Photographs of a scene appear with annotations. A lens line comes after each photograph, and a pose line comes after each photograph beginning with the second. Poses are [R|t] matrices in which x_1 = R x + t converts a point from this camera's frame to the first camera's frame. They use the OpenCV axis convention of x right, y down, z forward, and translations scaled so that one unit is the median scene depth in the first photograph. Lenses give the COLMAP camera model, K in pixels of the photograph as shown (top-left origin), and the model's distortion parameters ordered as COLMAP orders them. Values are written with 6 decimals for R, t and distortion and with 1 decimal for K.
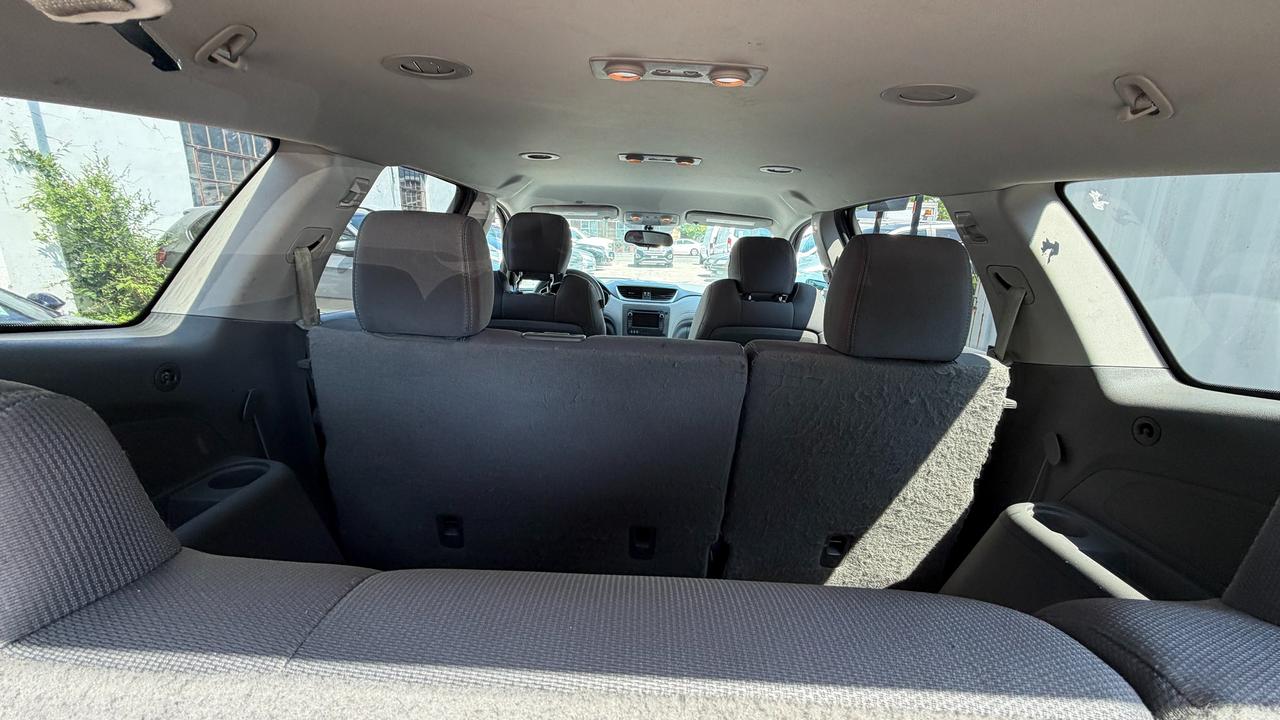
lens RADIAL K [[515.0, 0, 649.7], [0, 515.0, 368.9], [0, 0, 1]] dist [0.001779, 0.000158]
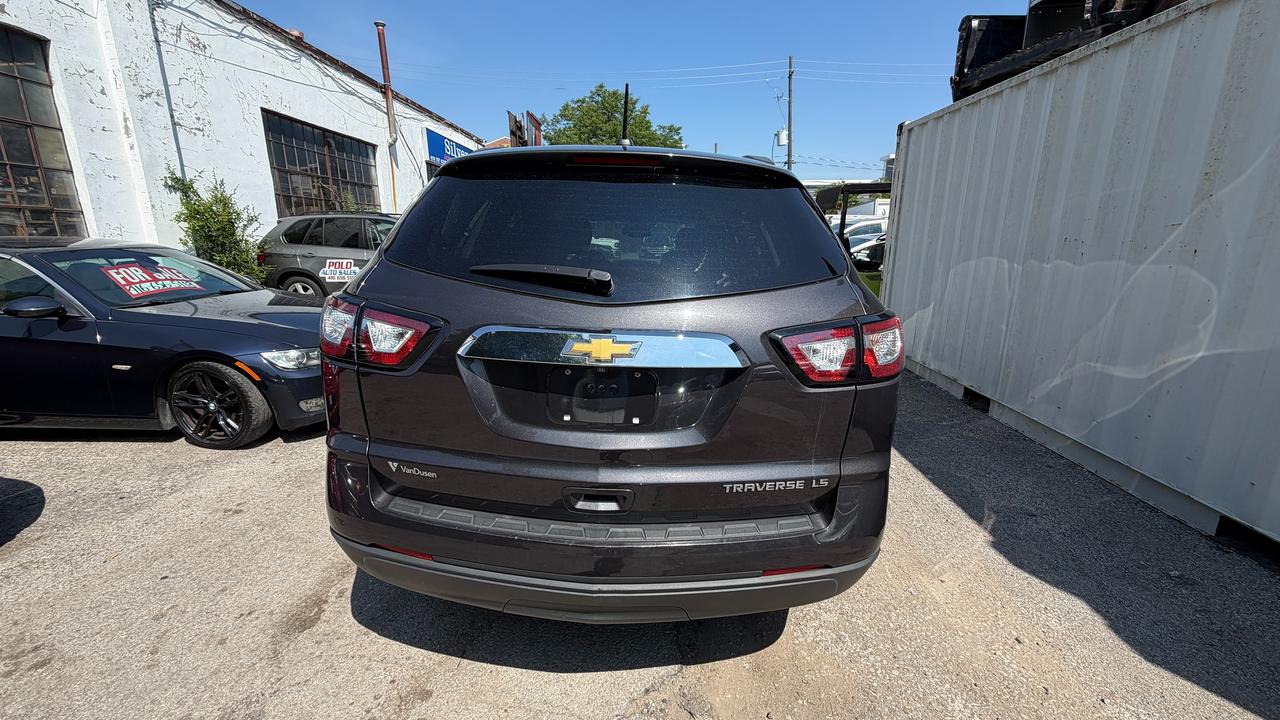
lens RADIAL K [[515.0, 0, 631.6], [0, 515.0, 362.4], [0, 0, 1]] dist [0.001779, 0.000158]
pose [[0.998796, -0.006783, -0.048583, 0.021787], [0.006154, 0.999895, -0.013097, 0.071415], [0.048667, 0.012782, 0.998733, -0.242861]]
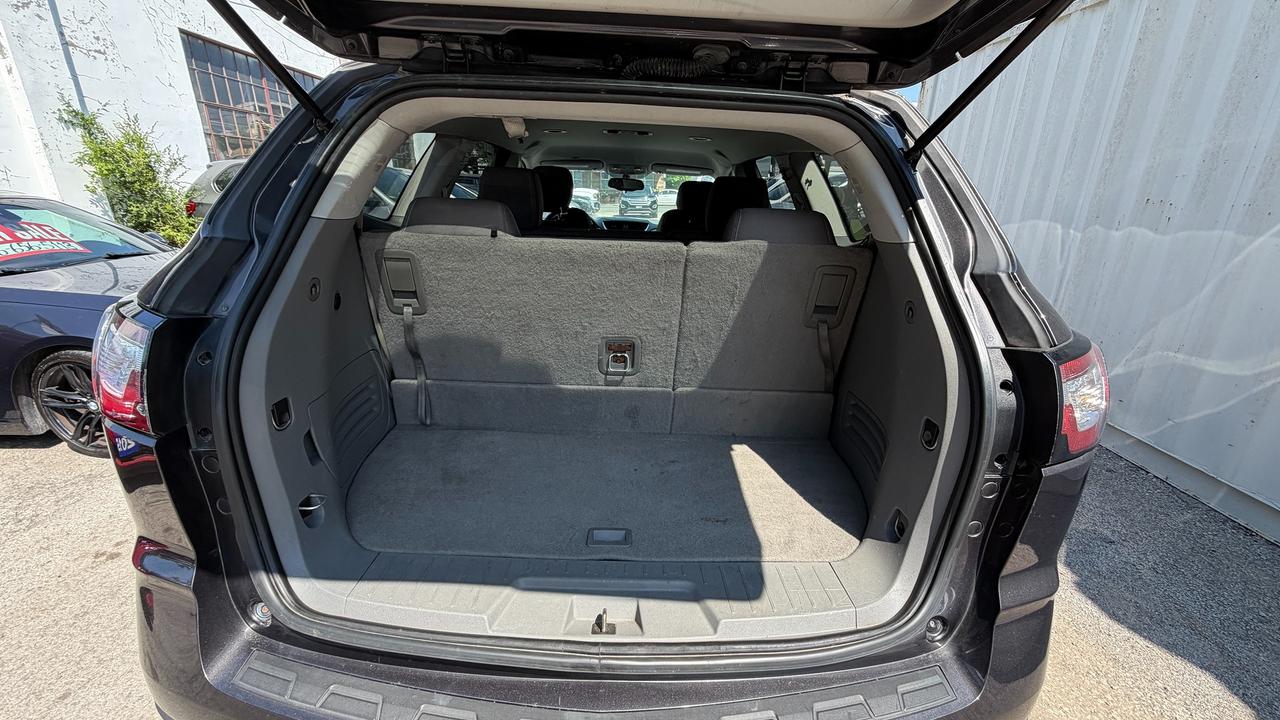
lens RADIAL K [[515.0, 0, 642.9], [0, 515.0, 363.4], [0, 0, 1]] dist [0.001779, 0.000158]
pose [[0.999874, -0.011548, 0.010868, 0.009195], [0.010670, 0.996920, 0.077698, 0.046448], [-0.011731, -0.077573, 0.996918, -0.160750]]
